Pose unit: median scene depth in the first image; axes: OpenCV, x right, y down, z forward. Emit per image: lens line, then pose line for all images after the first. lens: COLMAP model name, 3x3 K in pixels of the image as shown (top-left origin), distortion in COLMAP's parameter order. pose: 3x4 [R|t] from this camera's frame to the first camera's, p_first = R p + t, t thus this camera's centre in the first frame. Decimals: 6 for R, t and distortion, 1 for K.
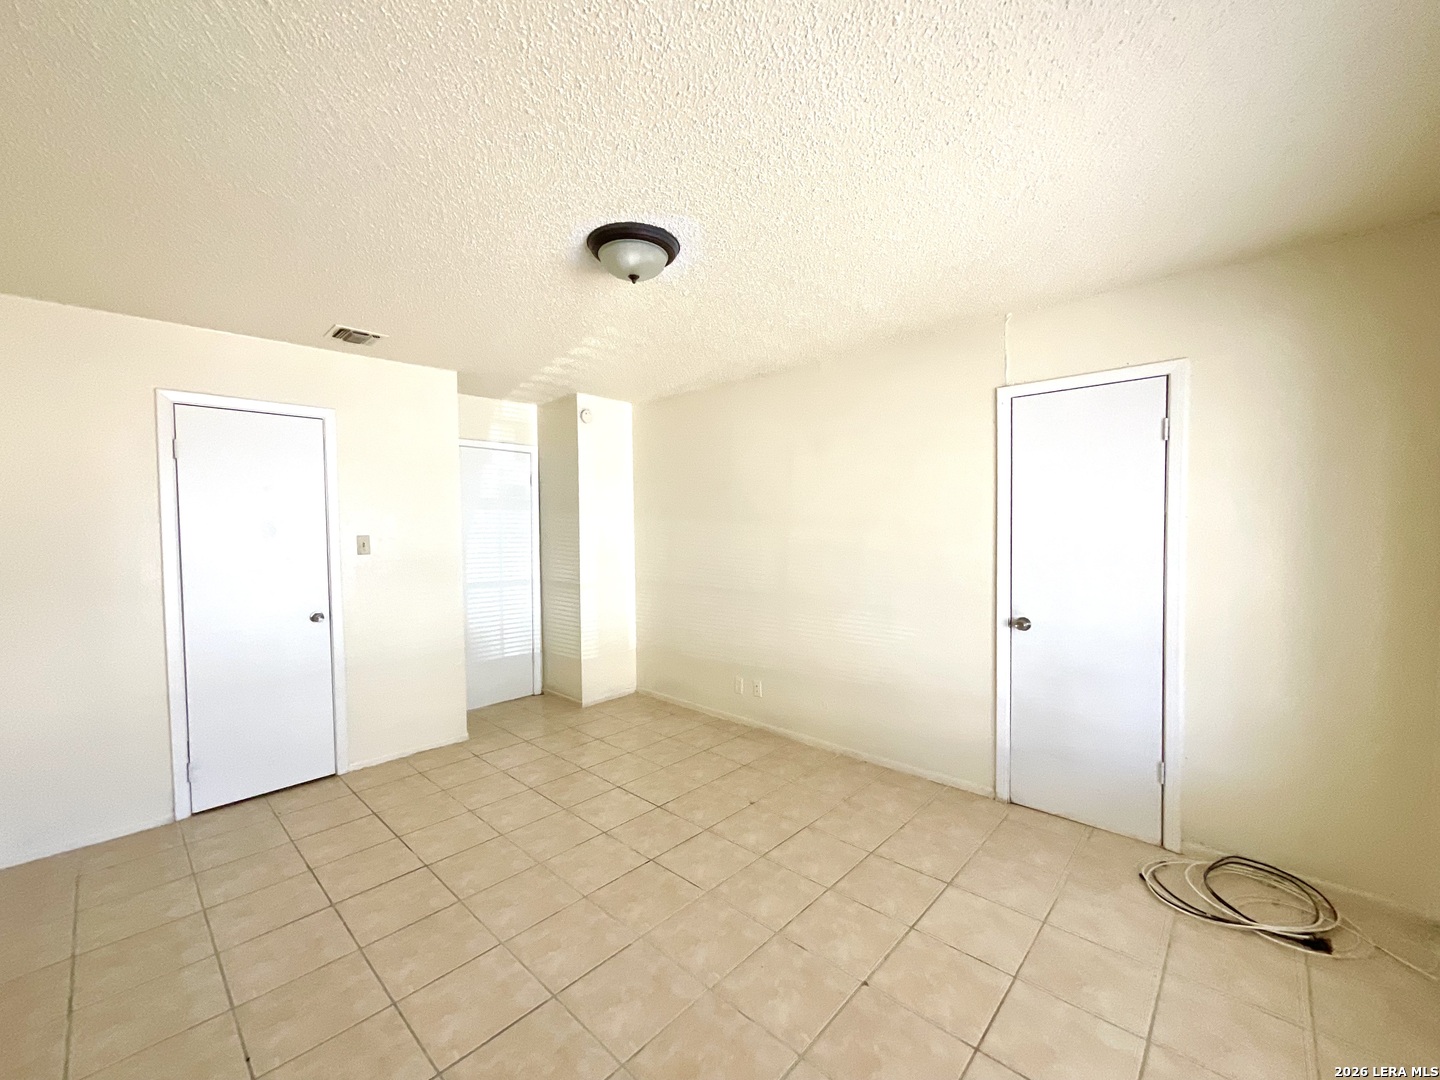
lens RADIAL K [[579.6, 0, 720.8], [0, 579.6, 543.3], [0, 0, 1]] dist [-0.003219, 0.000382]
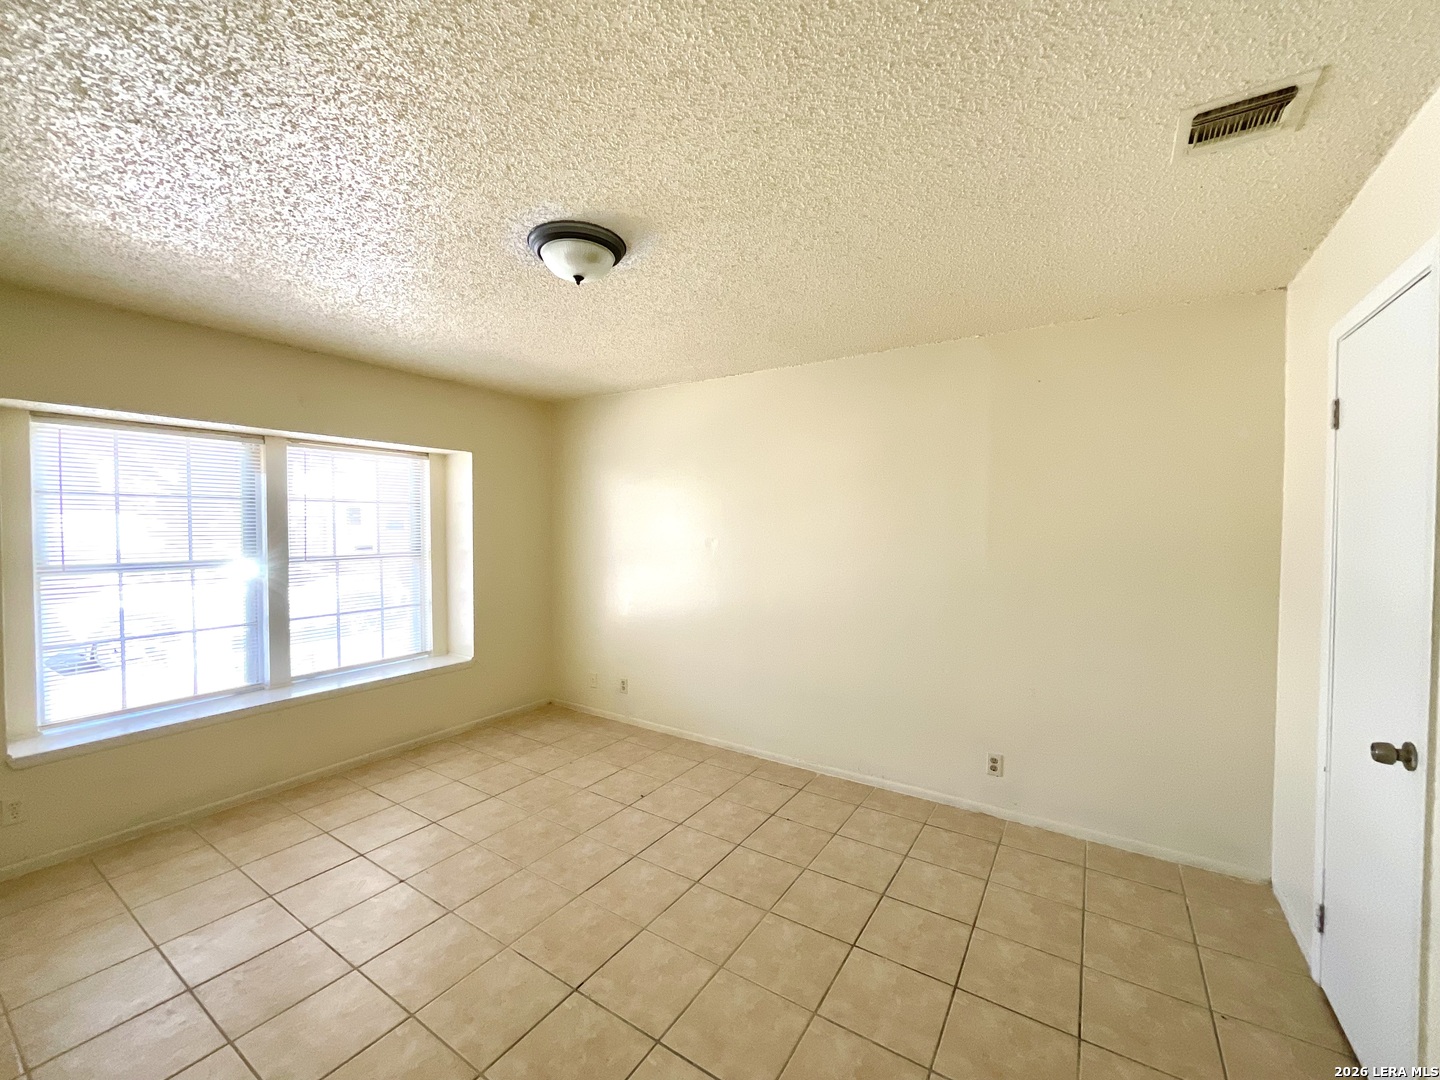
lens RADIAL K [[579.6, 0, 720.8], [0, 579.6, 543.3], [0, 0, 1]] dist [-0.003219, 0.000382]
pose [[-0.985064, 0.010948, -0.171841, -0.194294], [0.000871, 0.998281, 0.058609, -0.071235], [0.172187, 0.057584, -0.983380, 1.841069]]
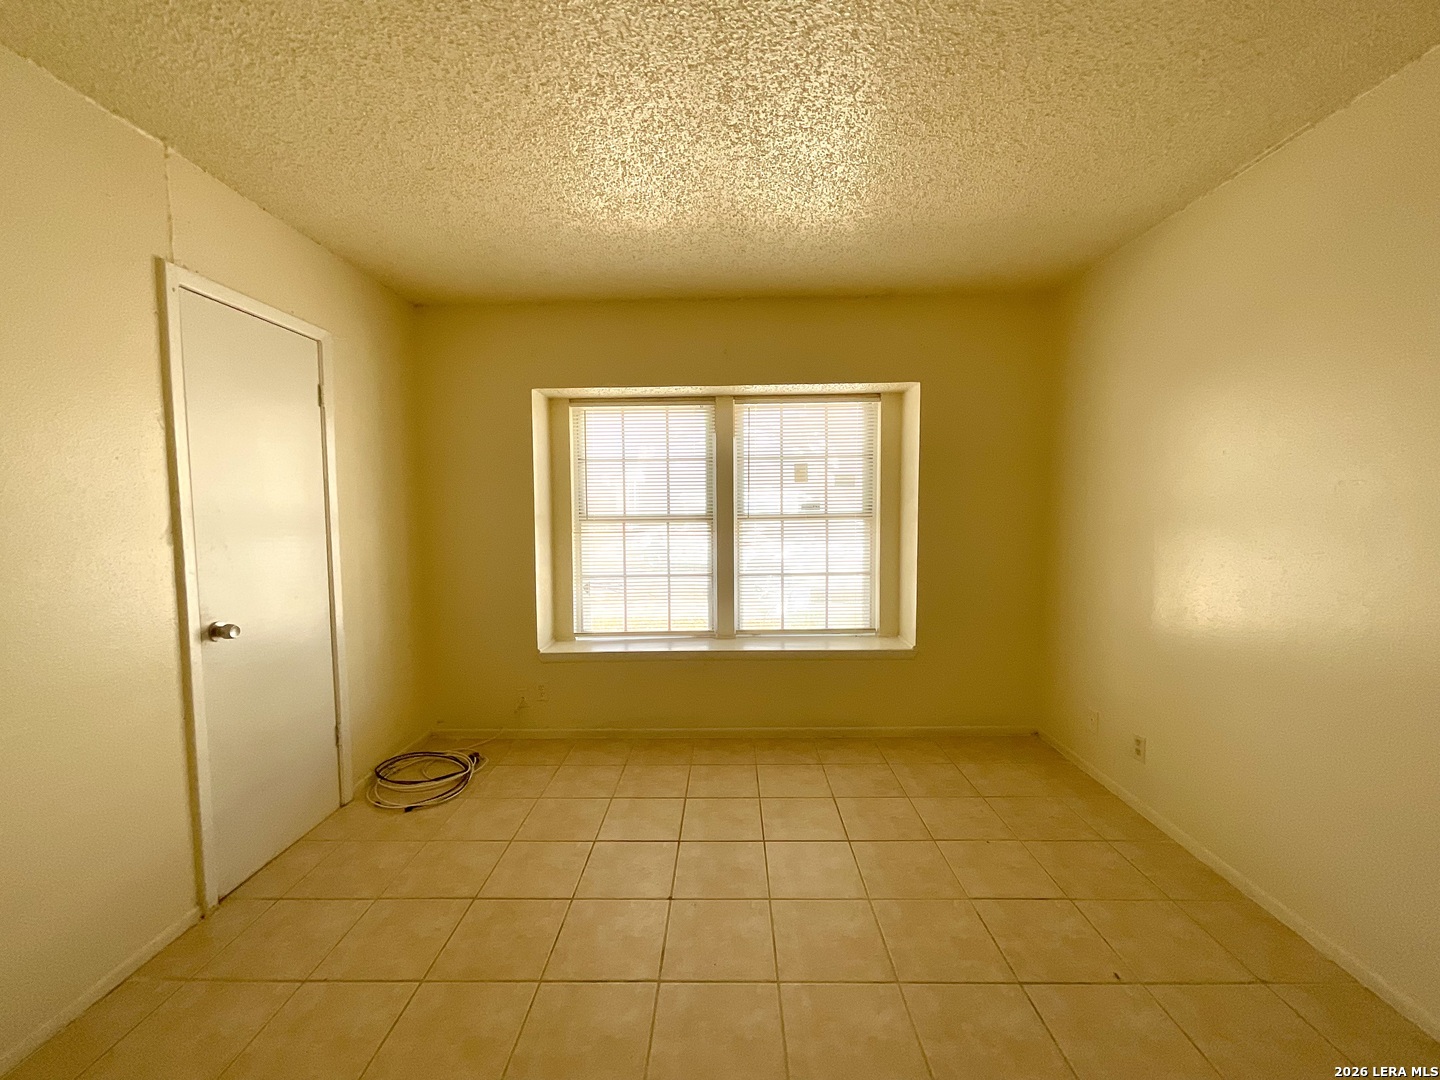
lens RADIAL K [[579.6, 0, 720.8], [0, 579.6, 543.3], [0, 0, 1]] dist [-0.003219, 0.000382]
pose [[-0.668493, -0.034901, 0.742899, -0.464540], [0.038042, 0.995986, 0.081022, 0.003153], [-0.742745, 0.082424, -0.664482, 1.234094]]
